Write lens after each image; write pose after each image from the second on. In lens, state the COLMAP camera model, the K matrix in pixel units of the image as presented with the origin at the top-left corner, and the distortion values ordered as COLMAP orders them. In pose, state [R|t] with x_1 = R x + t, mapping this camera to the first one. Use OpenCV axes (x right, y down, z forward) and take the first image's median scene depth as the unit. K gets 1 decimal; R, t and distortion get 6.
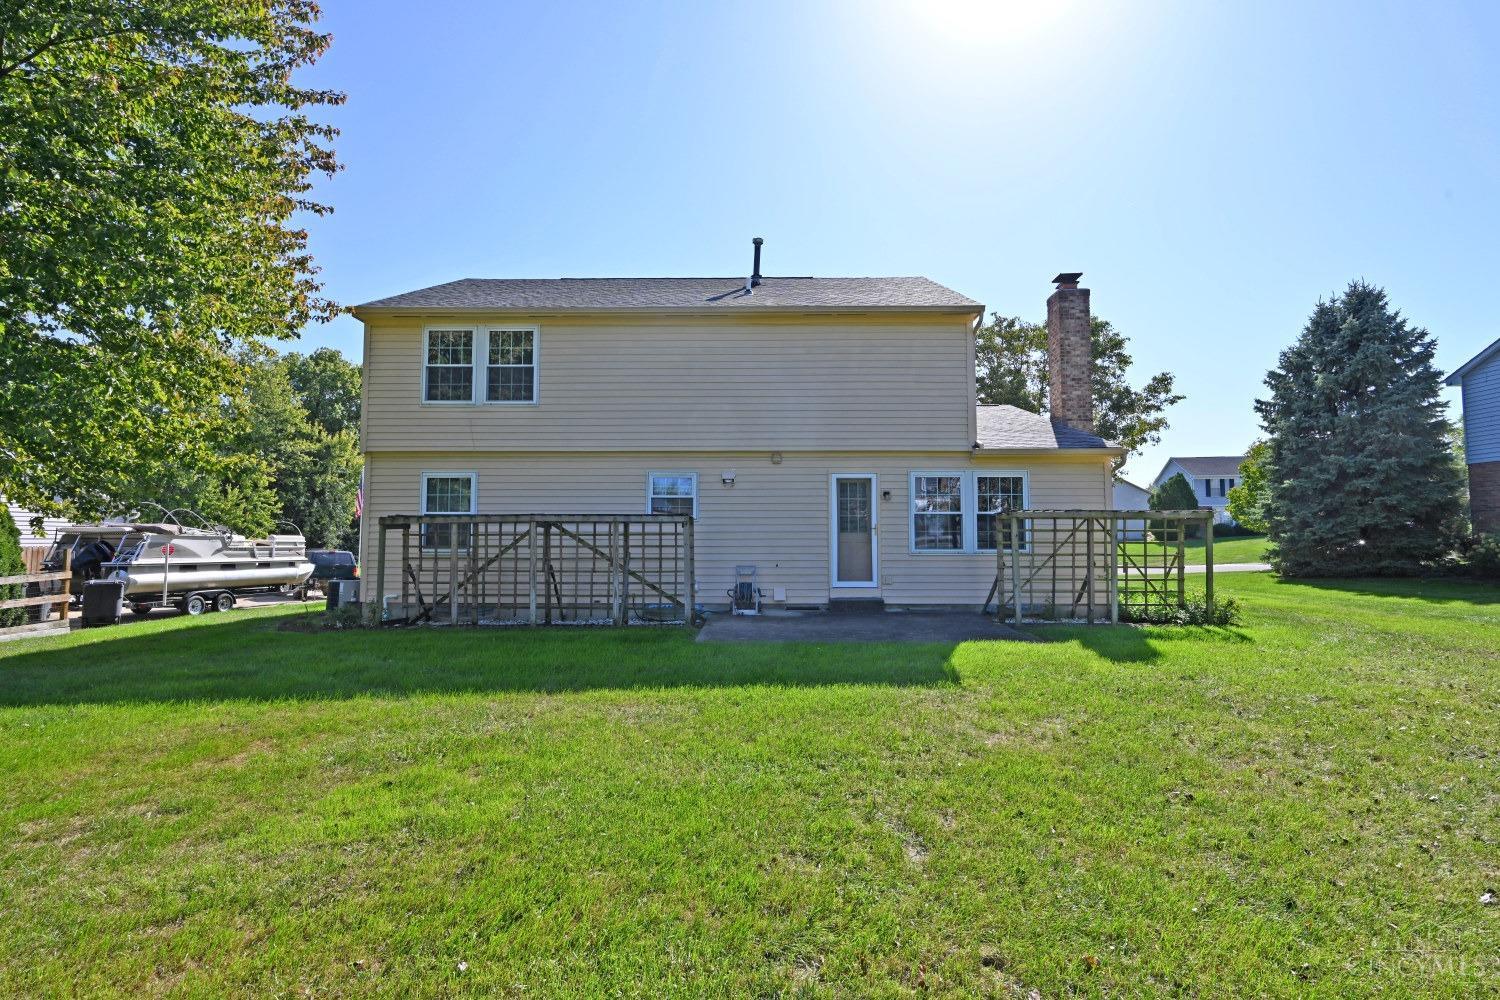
lens RADIAL K [[682.0, 0, 749.8], [0, 682.0, 495.8], [0, 0, 1]] dist [-0.005465, -0.000481]
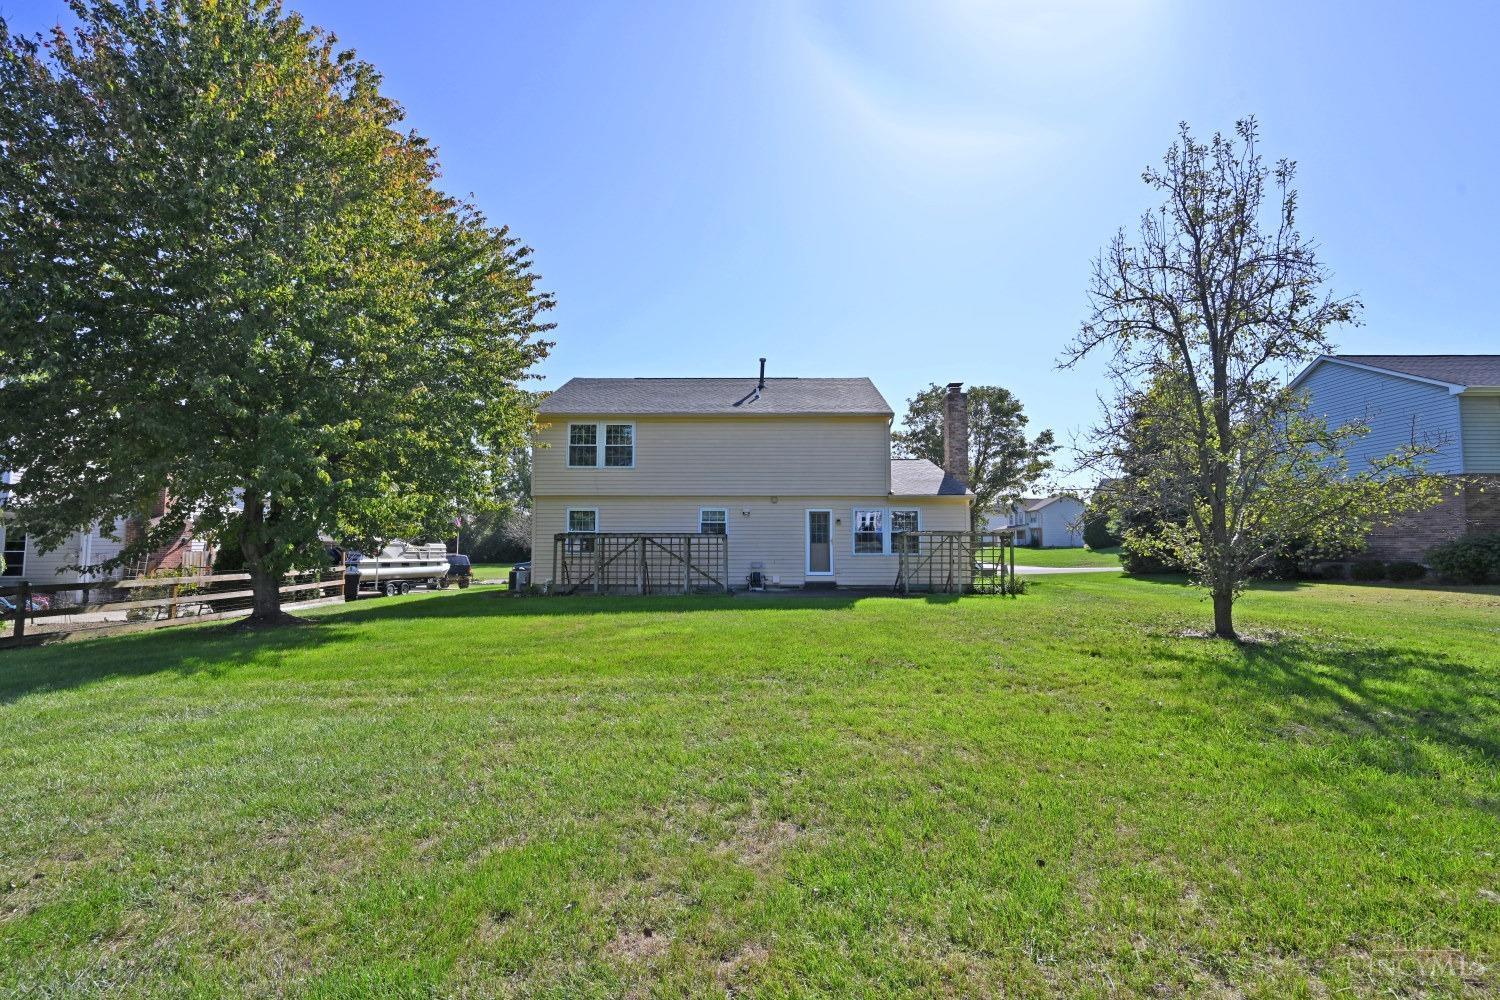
lens RADIAL K [[650.5, 0, 749.7], [0, 650.5, 504.6], [0, 0, 1]] dist [0.001976, 0.000055]
pose [[0.999999, 0.000982, 0.000502, -0.024143], [-0.000983, 0.999999, 0.001371, -0.045534], [-0.000500, -0.001371, 0.999999, -0.638043]]
